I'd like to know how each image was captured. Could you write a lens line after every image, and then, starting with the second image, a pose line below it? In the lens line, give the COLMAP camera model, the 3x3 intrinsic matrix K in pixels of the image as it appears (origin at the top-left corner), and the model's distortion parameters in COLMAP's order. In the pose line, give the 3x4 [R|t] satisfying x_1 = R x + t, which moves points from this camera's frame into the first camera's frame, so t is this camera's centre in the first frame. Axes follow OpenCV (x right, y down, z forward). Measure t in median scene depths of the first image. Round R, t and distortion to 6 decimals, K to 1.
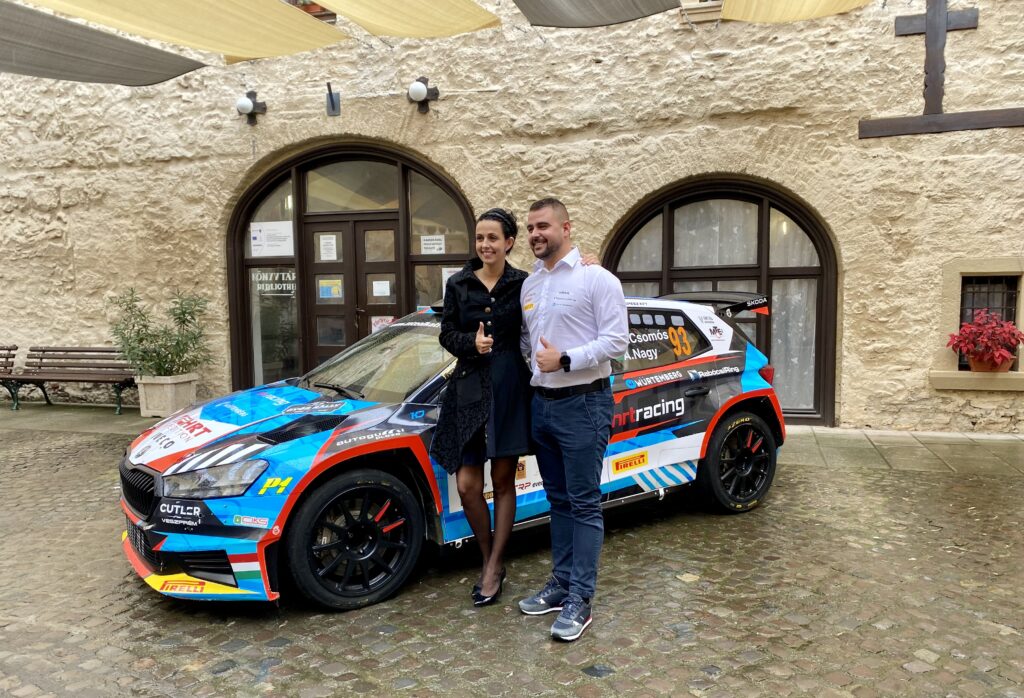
lens RADIAL K [[775.3, 0, 512.1], [0, 775.3, 378.2], [0, 0, 1]] dist [0.005058, -0.012185]
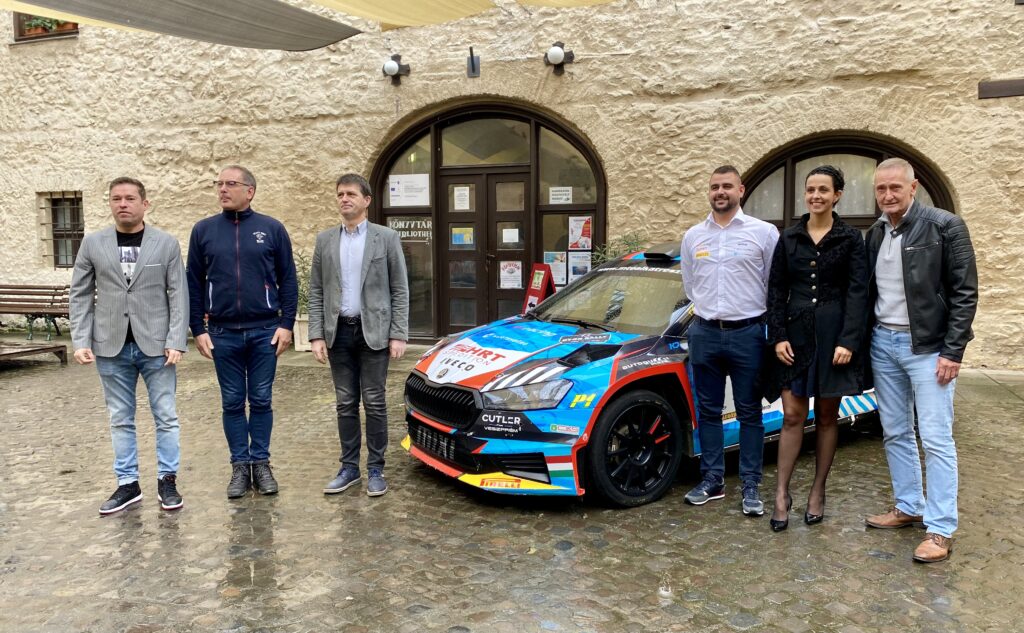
lens RADIAL K [[762.4, 0, 512.0], [0, 762.4, 316.5], [0, 0, 1]] dist [0.007801, -0.015300]
pose [[0.999245, 0.008701, -0.037874, -0.142883], [-0.009030, 0.999923, -0.008539, 0.007579], [0.037796, 0.008875, 0.999246, -0.072569]]
